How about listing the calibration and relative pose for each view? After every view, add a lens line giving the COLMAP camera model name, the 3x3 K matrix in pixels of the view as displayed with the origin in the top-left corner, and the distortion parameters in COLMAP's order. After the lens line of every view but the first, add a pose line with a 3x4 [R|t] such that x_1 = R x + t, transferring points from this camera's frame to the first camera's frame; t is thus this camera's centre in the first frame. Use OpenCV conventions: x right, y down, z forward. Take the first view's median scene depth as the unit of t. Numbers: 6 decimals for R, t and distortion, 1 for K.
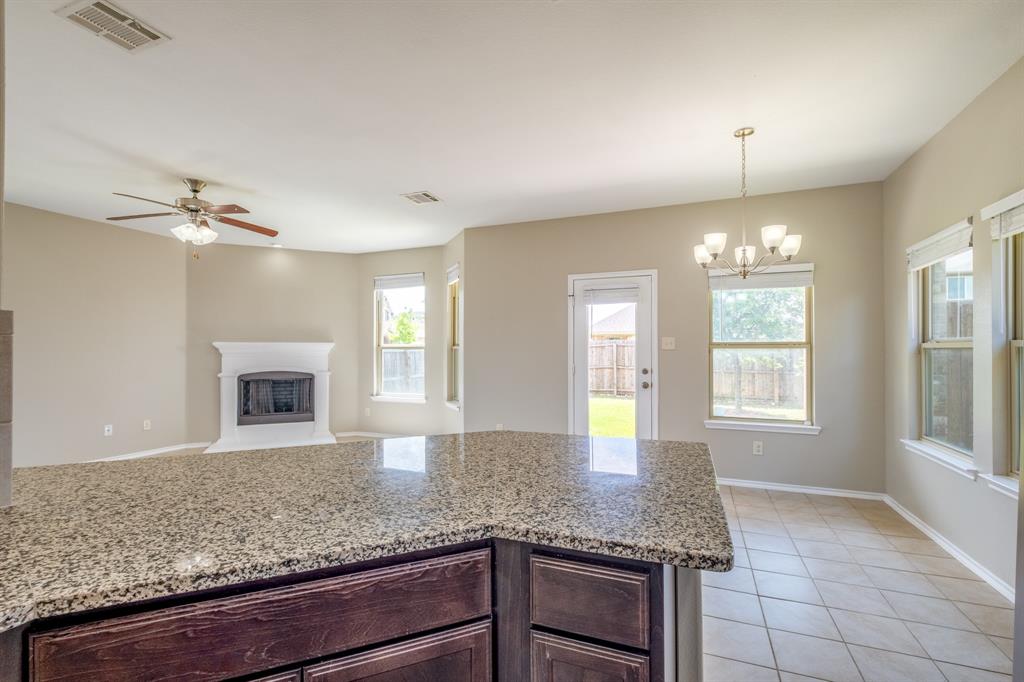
lens RADIAL K [[455.1, 0, 510.5], [0, 455.1, 349.4], [0, 0, 1]] dist [0.003913, -0.004327]
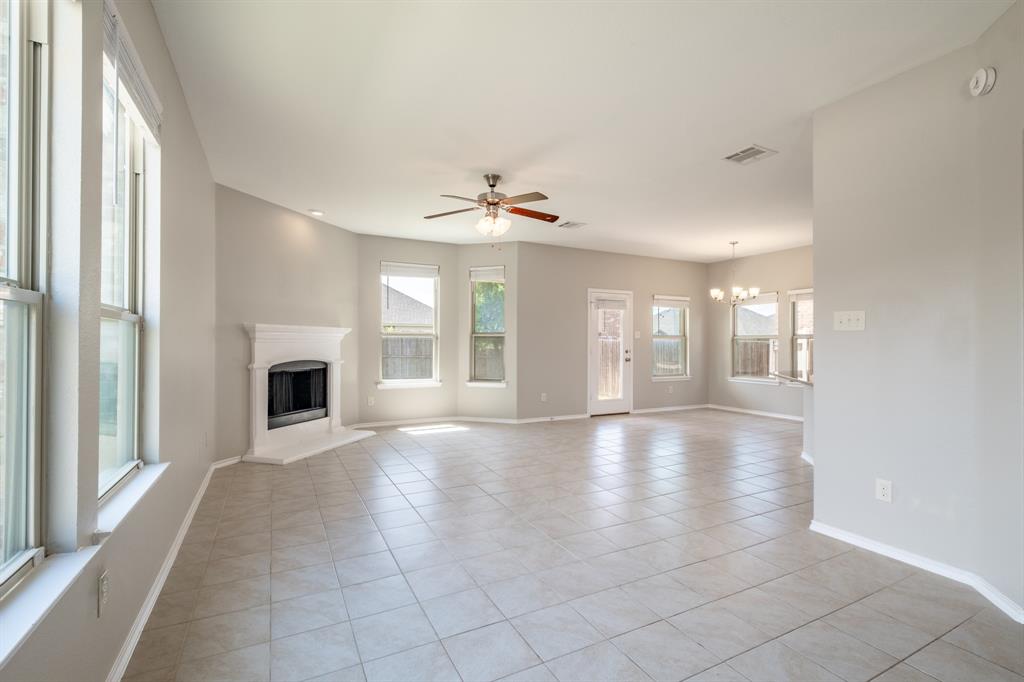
lens RADIAL K [[455.1, 0, 529.2], [0, 455.1, 338.7], [0, 0, 1]] dist [0.003913, -0.004327]
pose [[0.645277, 0.010169, 0.763881, -0.902248], [-0.005842, 0.999948, -0.008377, 0.012948], [-0.763927, 0.000942, 0.645302, 0.144557]]
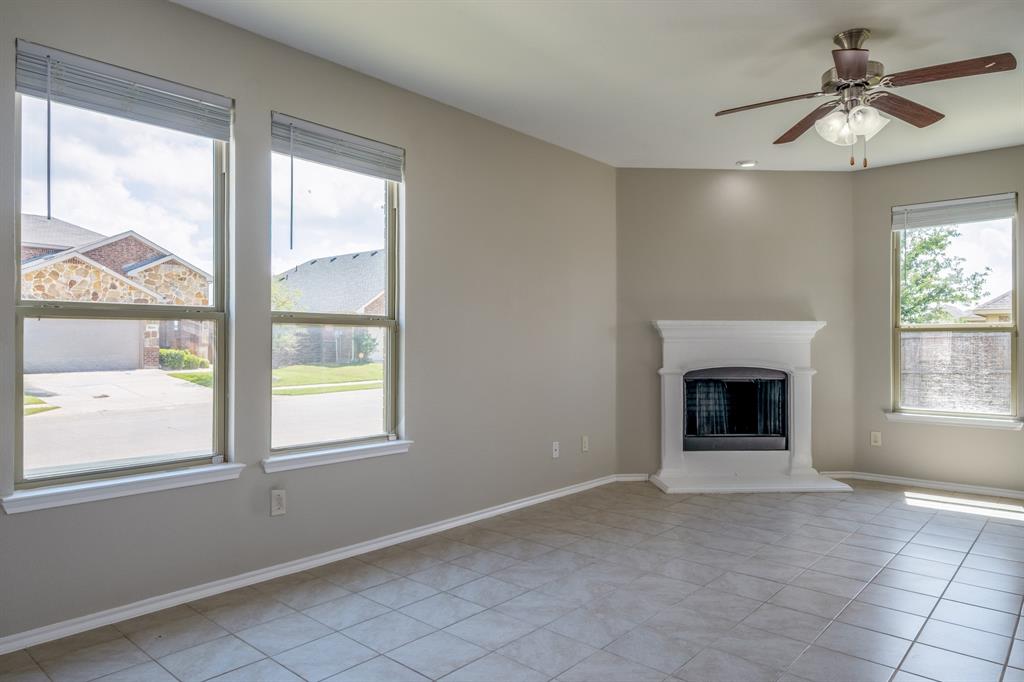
lens RADIAL K [[658.4, 0, 473.6], [0, 658.4, 343.8], [0, 0, 1]] dist [-0.001702, 0.003650]
pose [[0.935963, 0.003236, -0.352083, -0.545164], [-0.002103, 0.999991, 0.003600, 0.013877], [0.352091, -0.002629, 0.935962, 0.030587]]
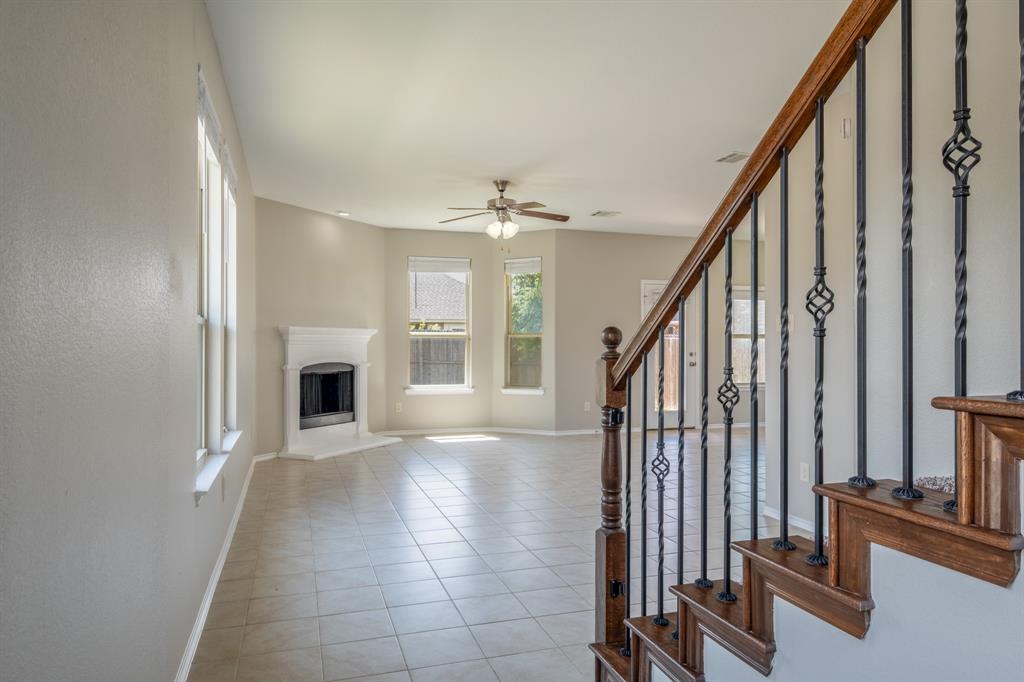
lens RADIAL K [[658.4, 0, 507.6], [0, 658.4, 336.9], [0, 0, 1]] dist [-0.001702, 0.003650]
pose [[0.783464, 0.008421, 0.621380, -1.027621], [-0.002455, 0.999942, -0.010456, 0.013240], [-0.621433, 0.006666, 0.783439, -0.144988]]
